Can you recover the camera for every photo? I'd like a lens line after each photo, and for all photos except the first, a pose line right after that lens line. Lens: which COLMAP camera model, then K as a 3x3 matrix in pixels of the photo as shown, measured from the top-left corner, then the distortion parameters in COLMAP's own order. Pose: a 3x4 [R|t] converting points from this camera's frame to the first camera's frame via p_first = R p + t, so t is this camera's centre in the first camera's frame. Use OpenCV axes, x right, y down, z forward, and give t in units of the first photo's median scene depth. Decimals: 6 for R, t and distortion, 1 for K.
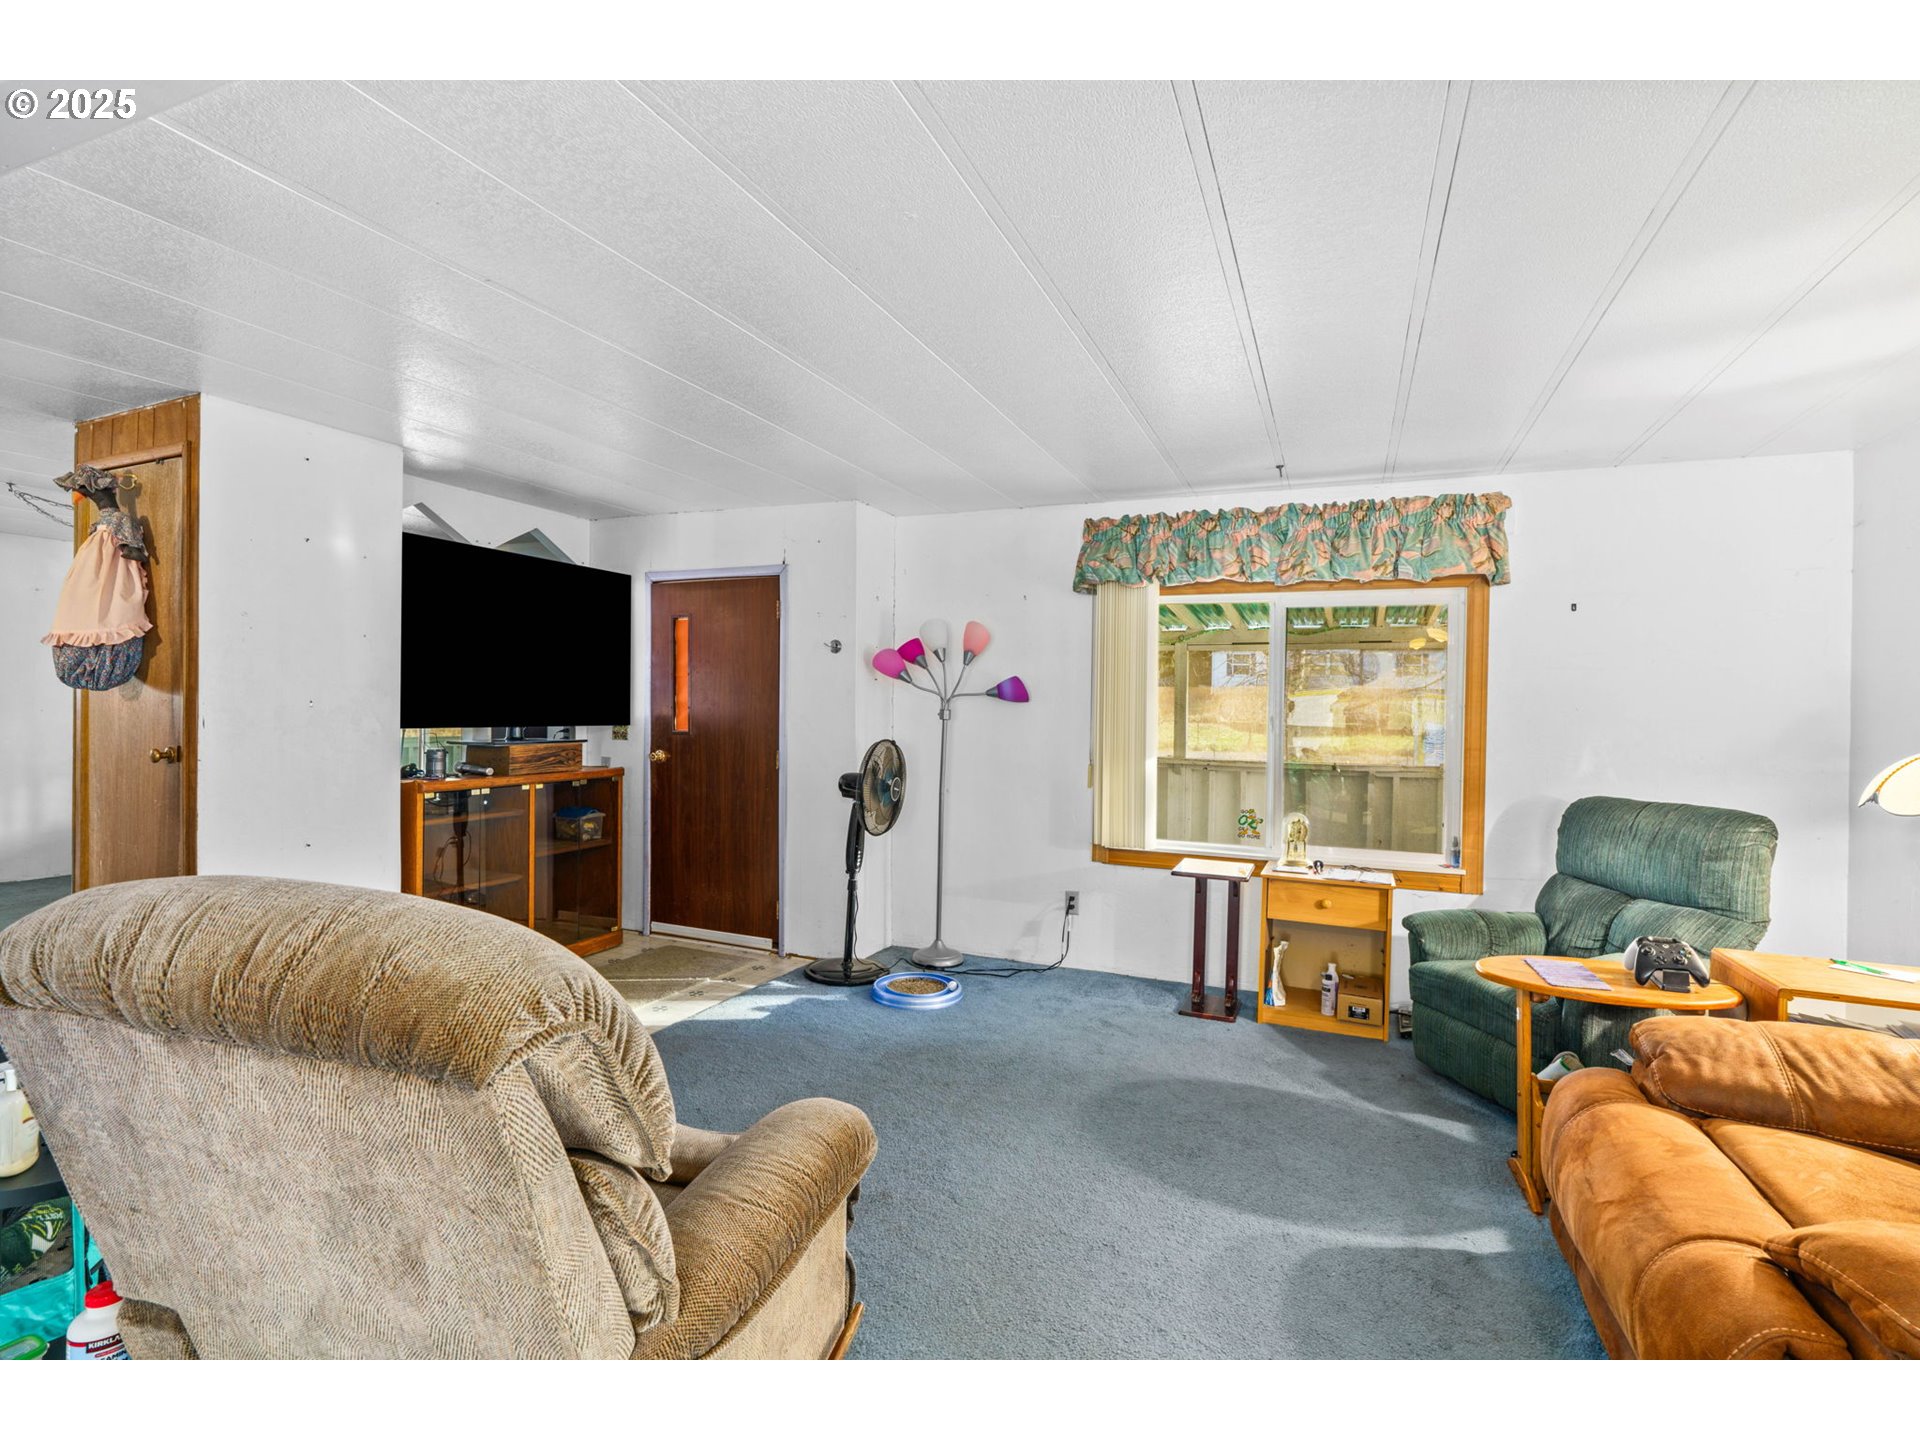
lens RADIAL K [[870.5, 0, 960.0], [0, 870.5, 720.0], [0, 0, 1]] dist [-0.001702, 0.000239]
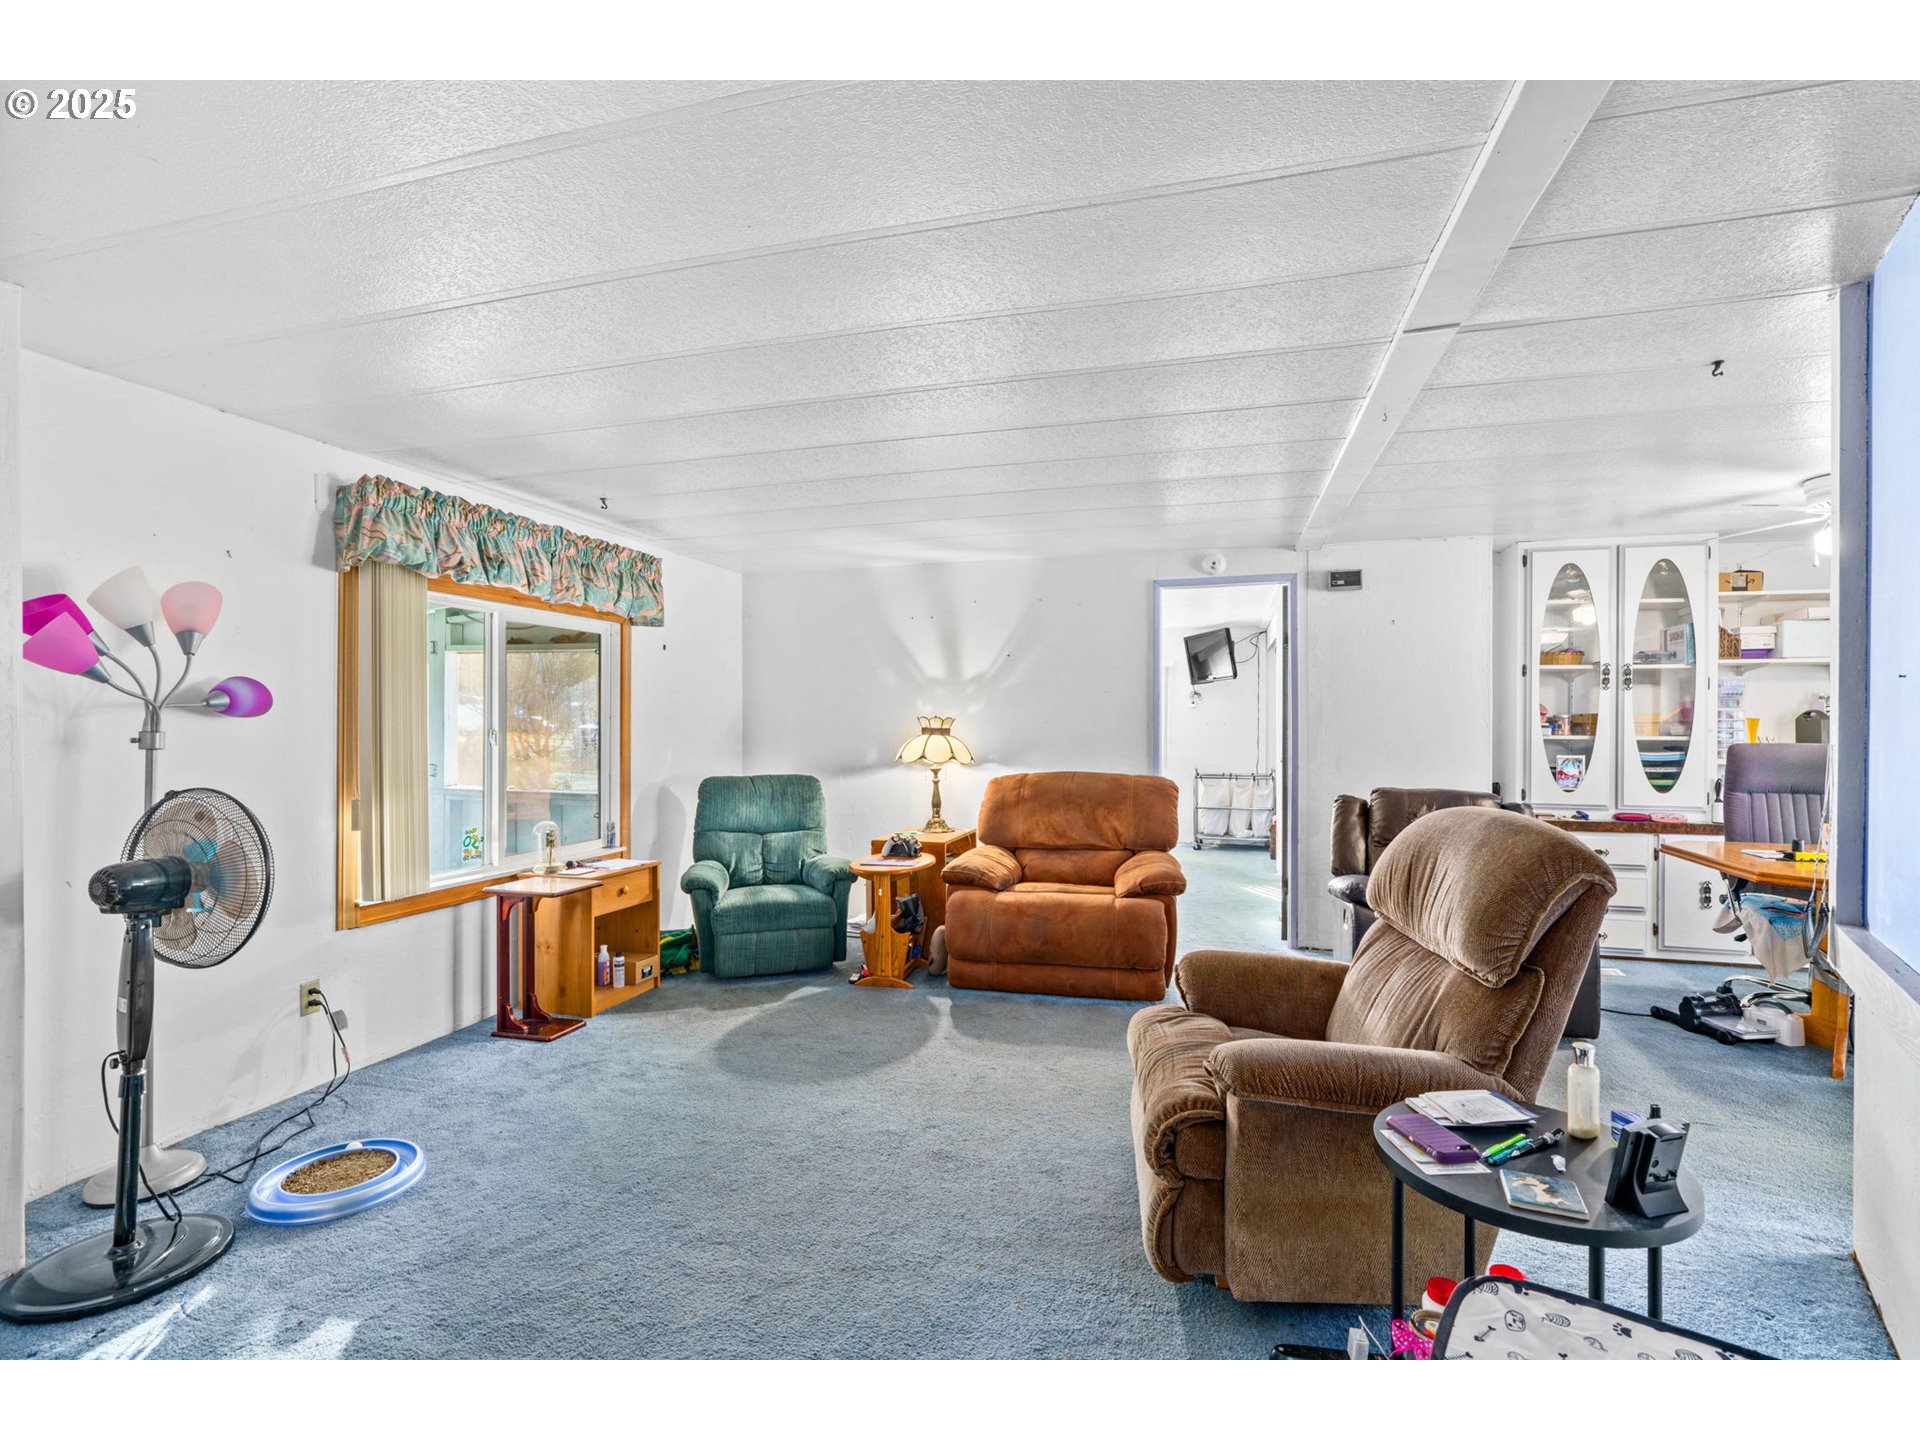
lens RADIAL K [[870.5, 0, 960.0], [0, 870.5, 720.0], [0, 0, 1]] dist [-0.001702, 0.000239]
pose [[-0.091760, -0.016097, 0.995651, -0.723995], [0.005850, 0.999843, 0.016704, -0.029908], [-0.995764, 0.007357, -0.091652, 0.622880]]
